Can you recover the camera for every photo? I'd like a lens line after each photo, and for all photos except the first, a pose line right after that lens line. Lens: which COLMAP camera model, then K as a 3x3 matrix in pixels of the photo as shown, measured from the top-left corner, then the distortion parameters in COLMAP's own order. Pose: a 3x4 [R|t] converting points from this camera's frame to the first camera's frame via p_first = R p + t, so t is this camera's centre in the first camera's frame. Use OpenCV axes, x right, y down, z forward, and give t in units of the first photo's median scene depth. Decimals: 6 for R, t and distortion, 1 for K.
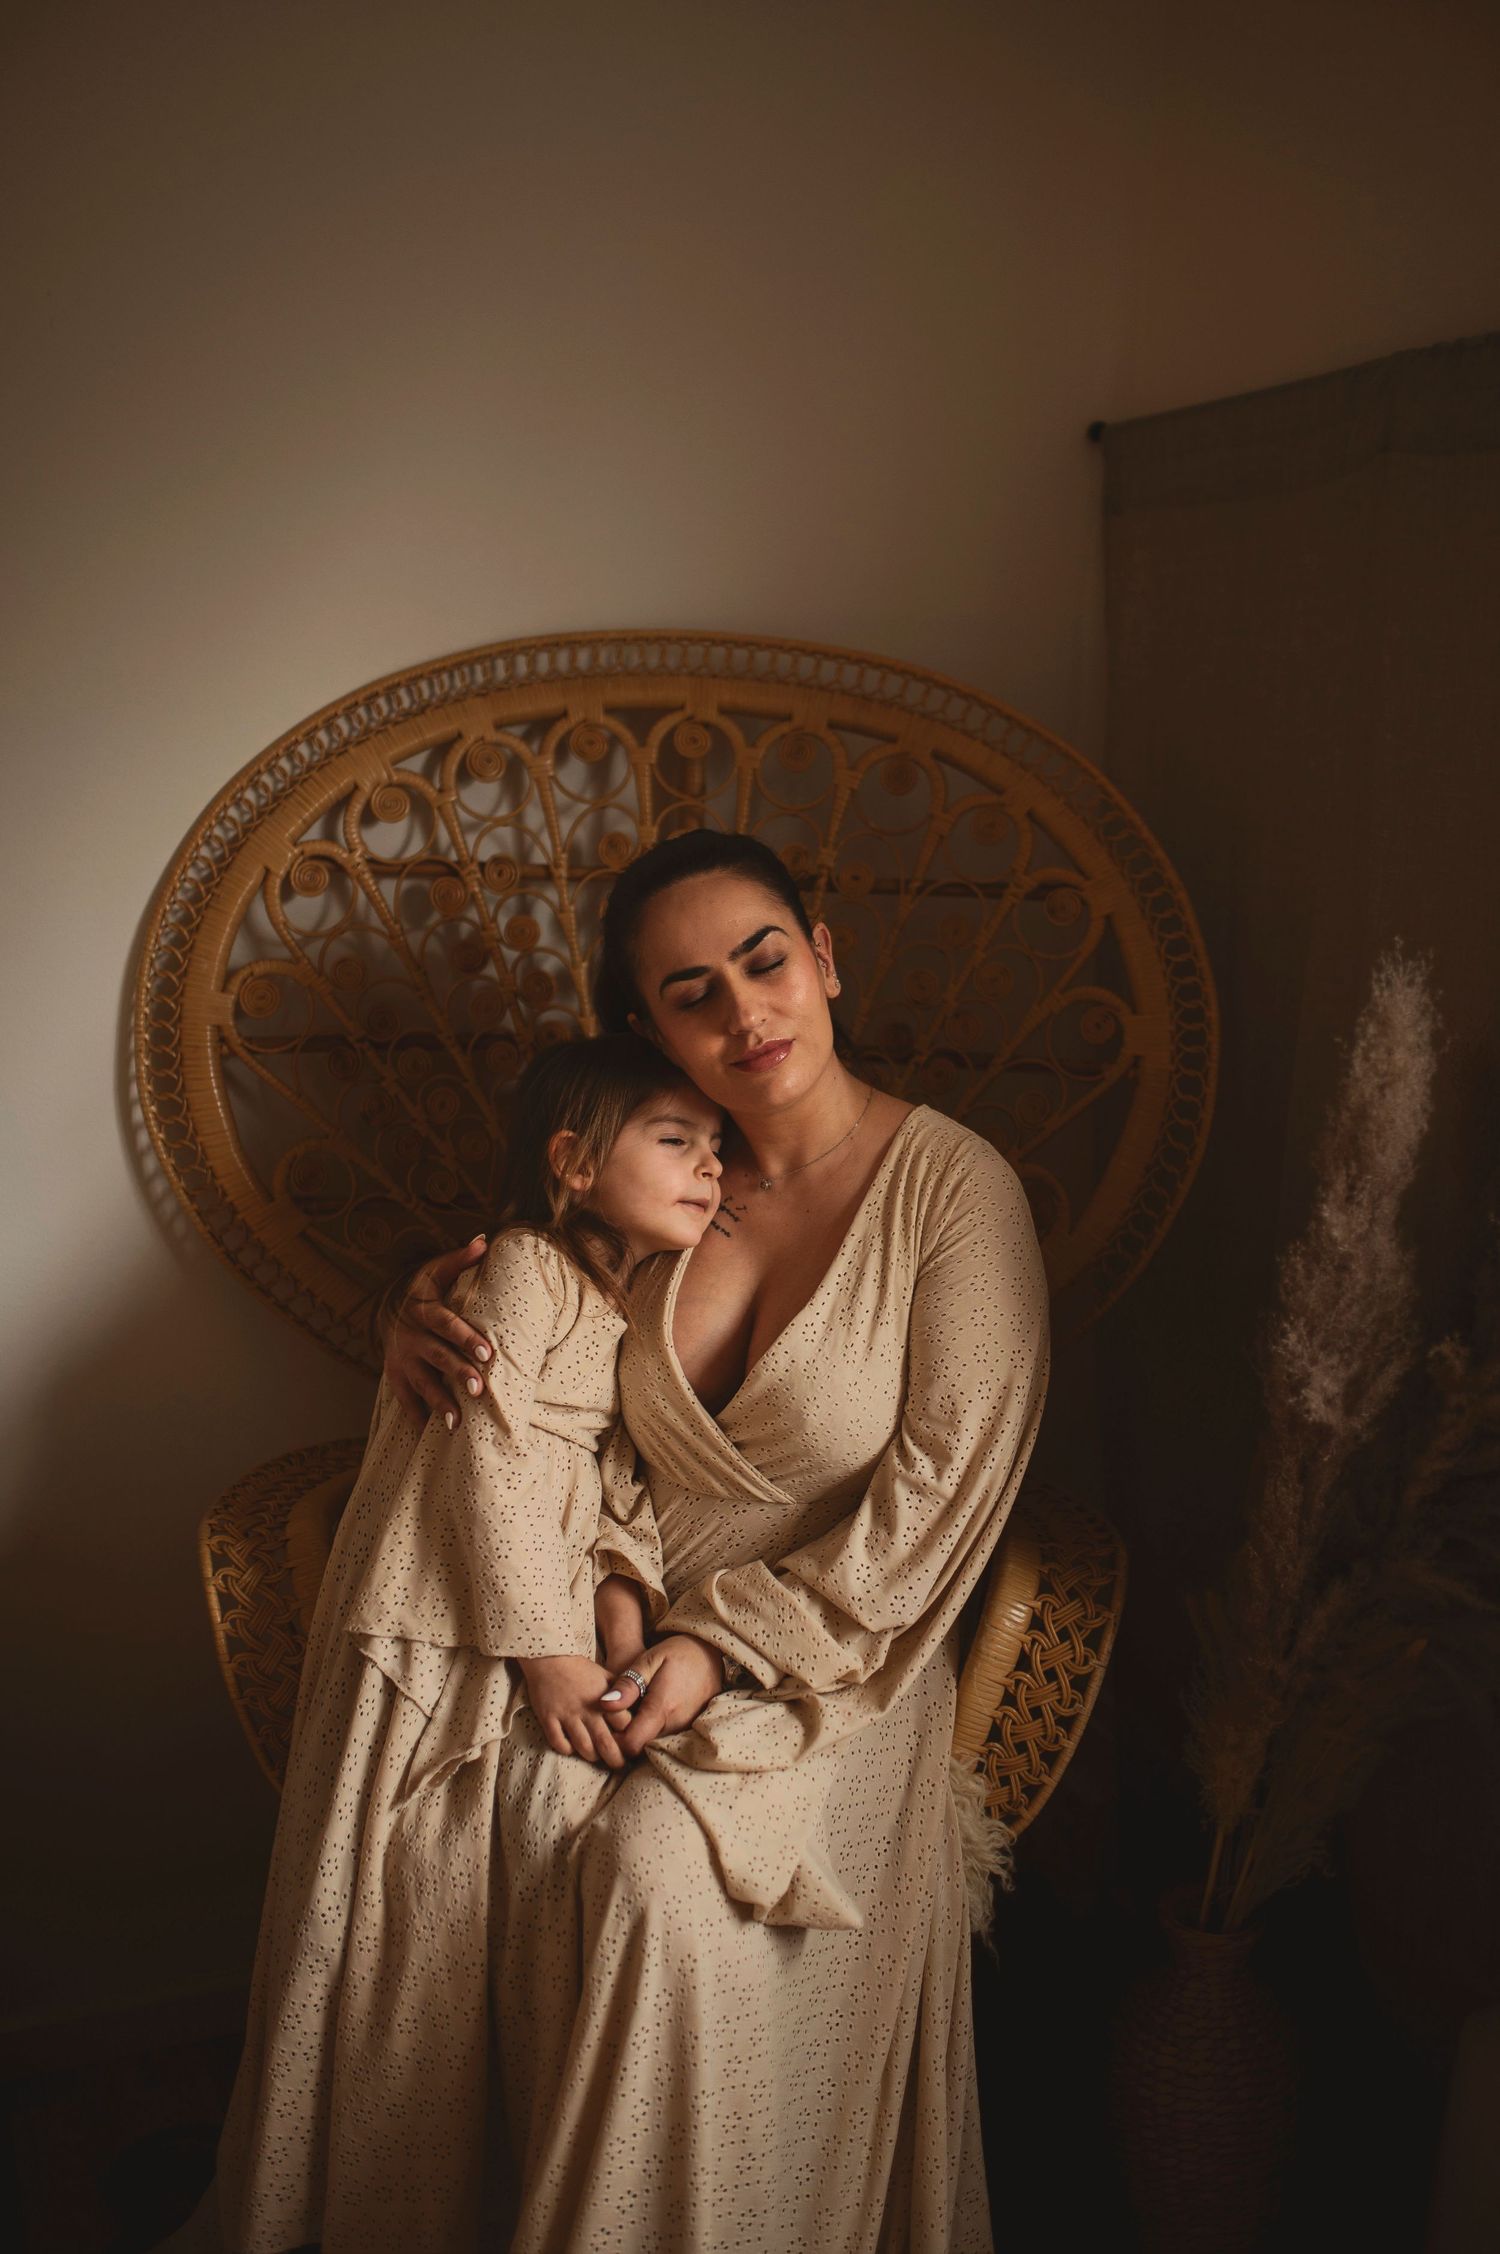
lens RADIAL K [[2183.8, 0, 740.9], [0, 2183.8, 1114.7], [0, 0, 1]] dist [-0.021225, 0.000000]
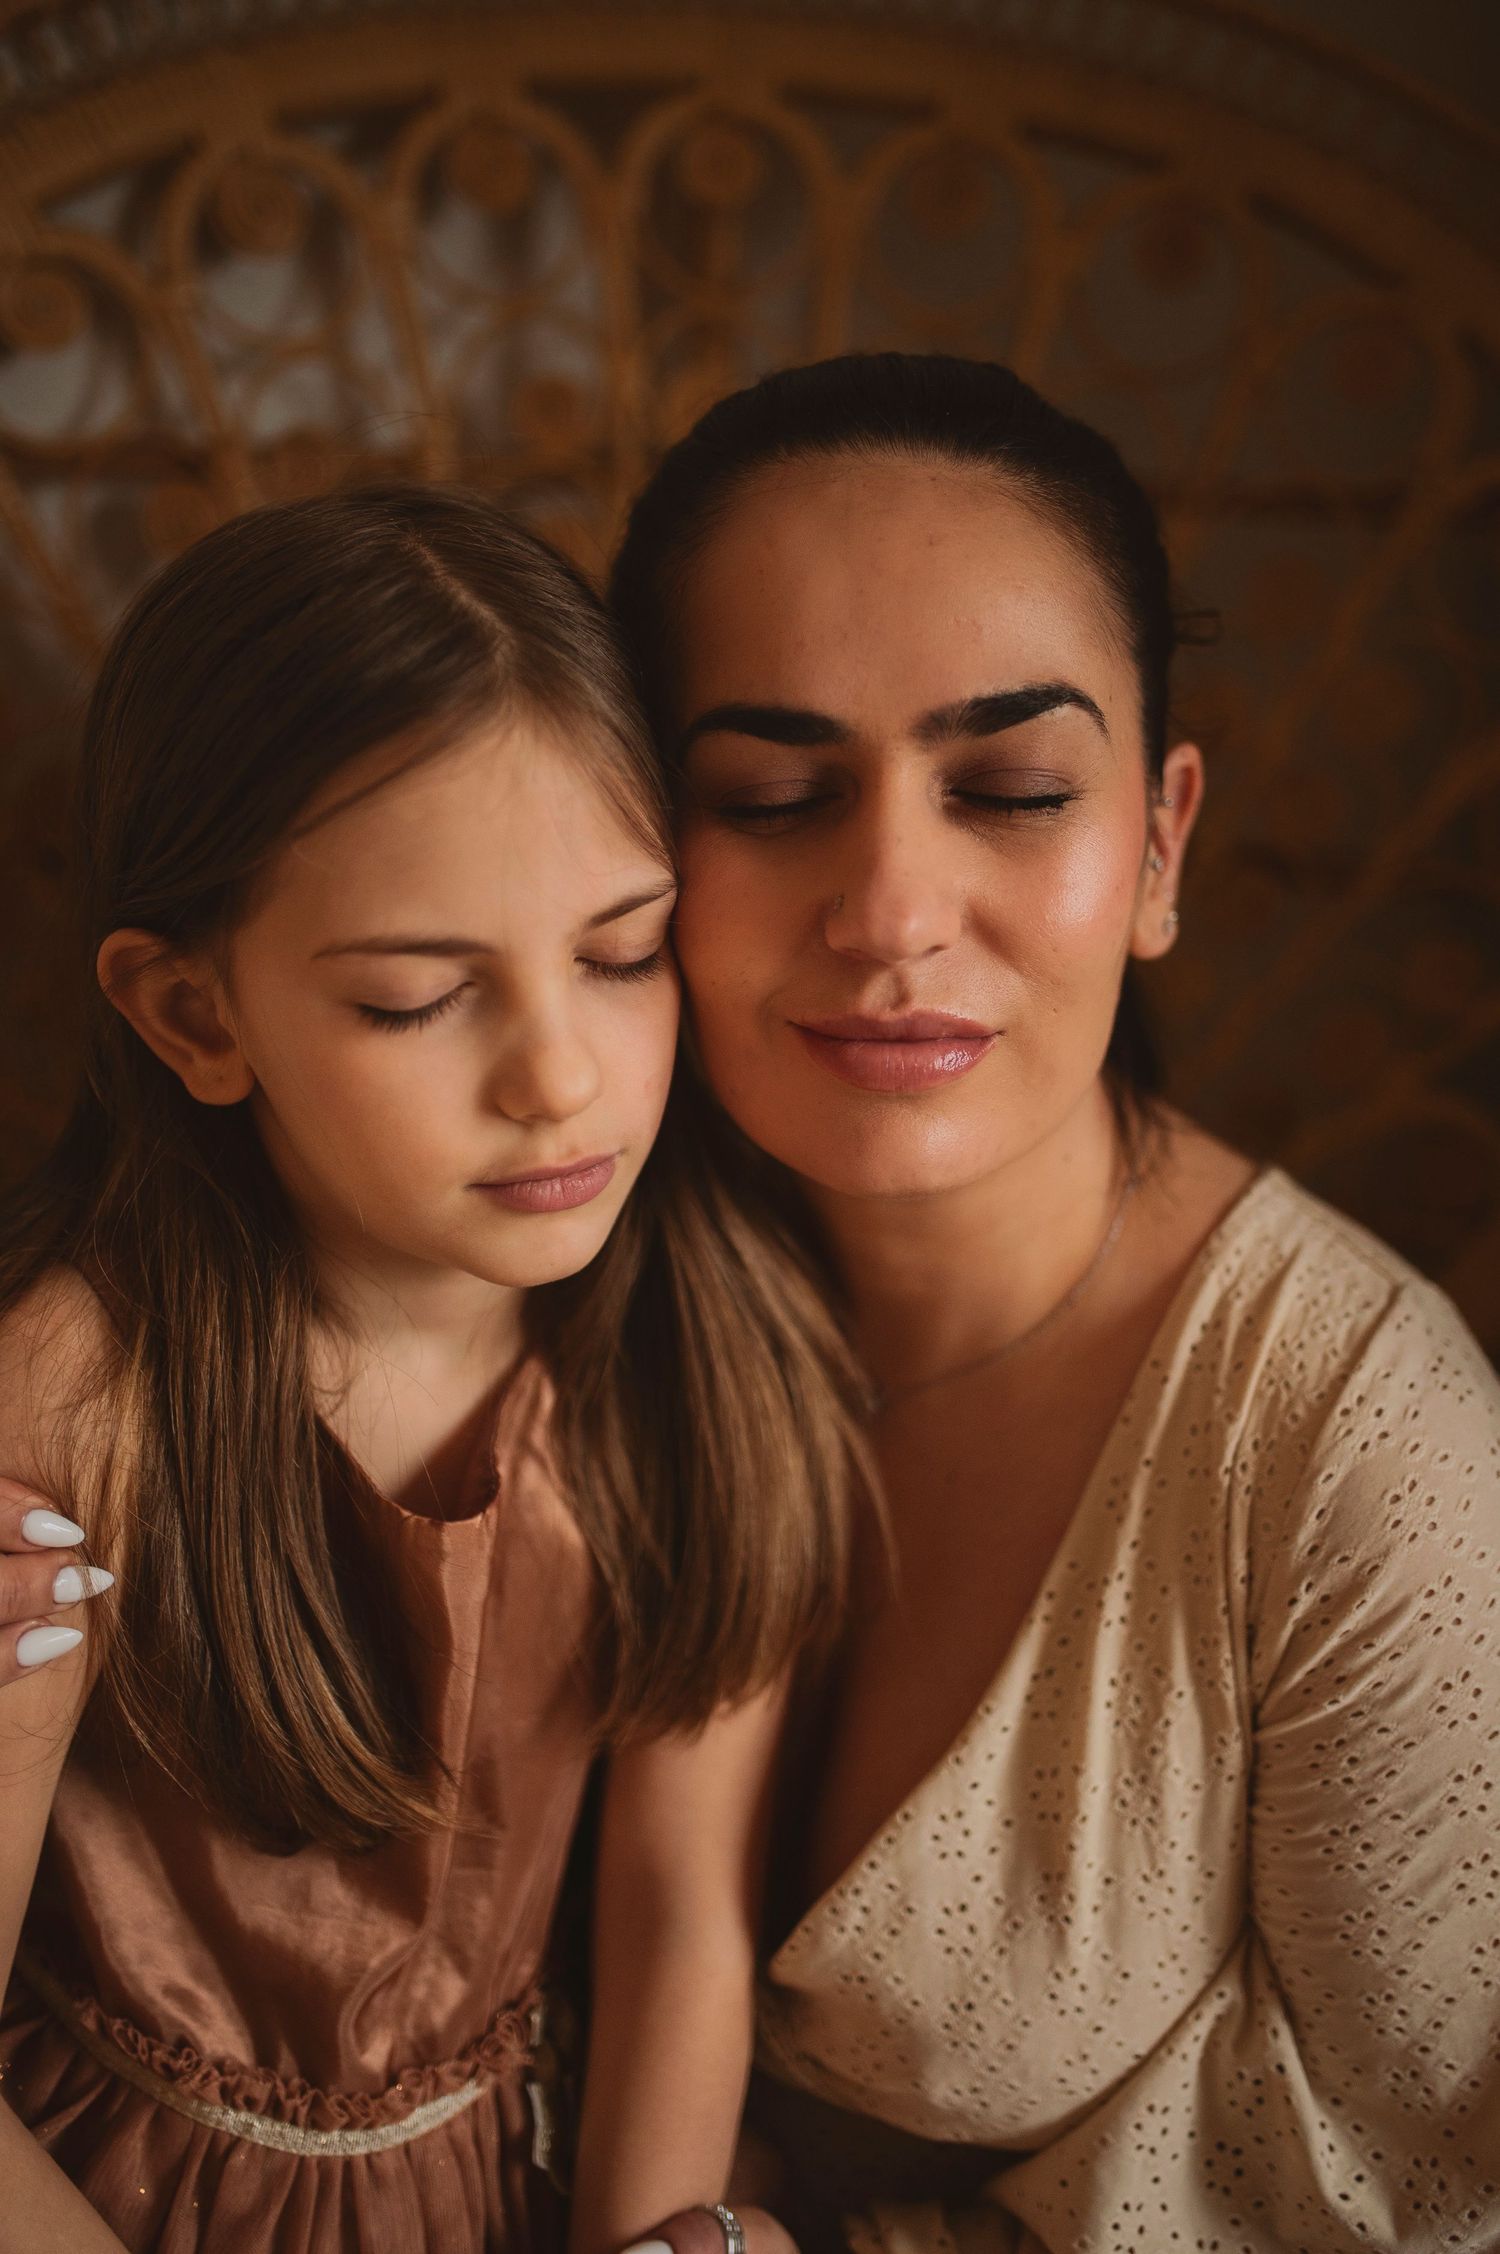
lens RADIAL K [[2183.8, 0, 740.8], [0, 2183.8, 1066.9], [0, 0, 1]] dist [-0.021225, 0.000000]
pose [[0.996523, -0.027714, 0.078576, -0.059989], [0.014374, 0.986103, 0.165515, -0.063347], [-0.082071, -0.163810, 0.983072, 0.539177]]
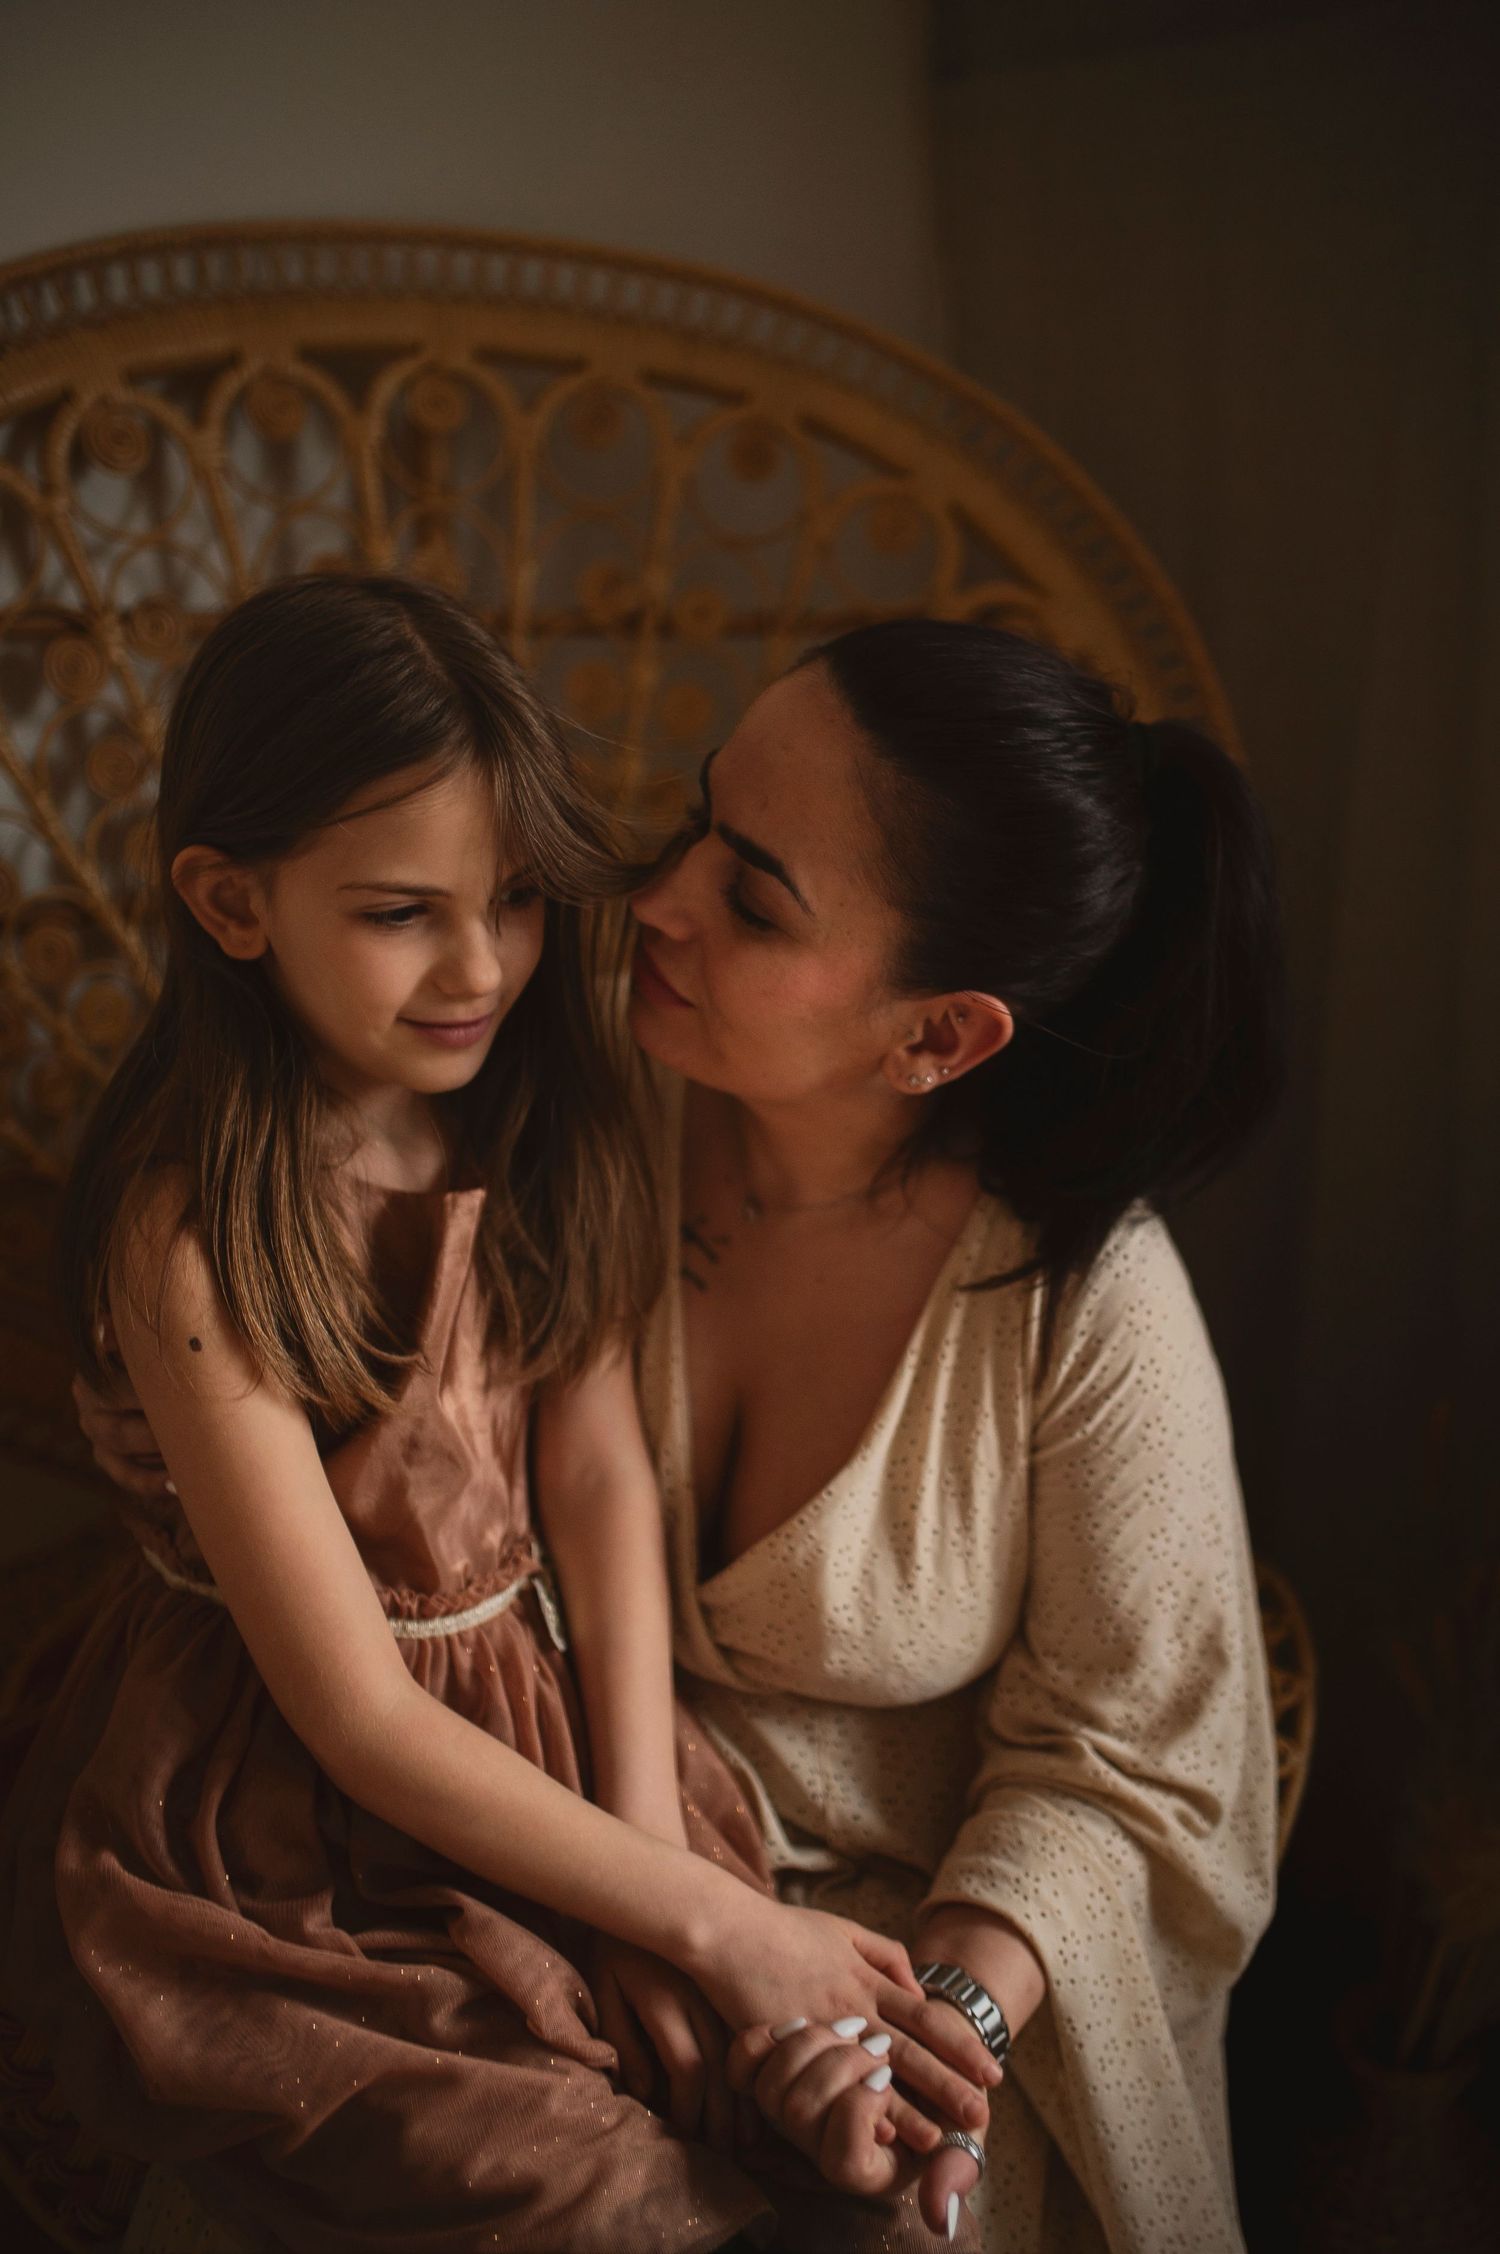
lens RADIAL K [[2183.8, 0, 766.9], [0, 2183.8, 1118.8], [0, 0, 1]] dist [-0.021225, 0.000000]
pose [[0.942428, -0.110909, 0.315480, -0.158558], [0.076394, 0.989857, 0.119779, -0.034693], [-0.325565, -0.088782, 0.941342, 0.362091]]
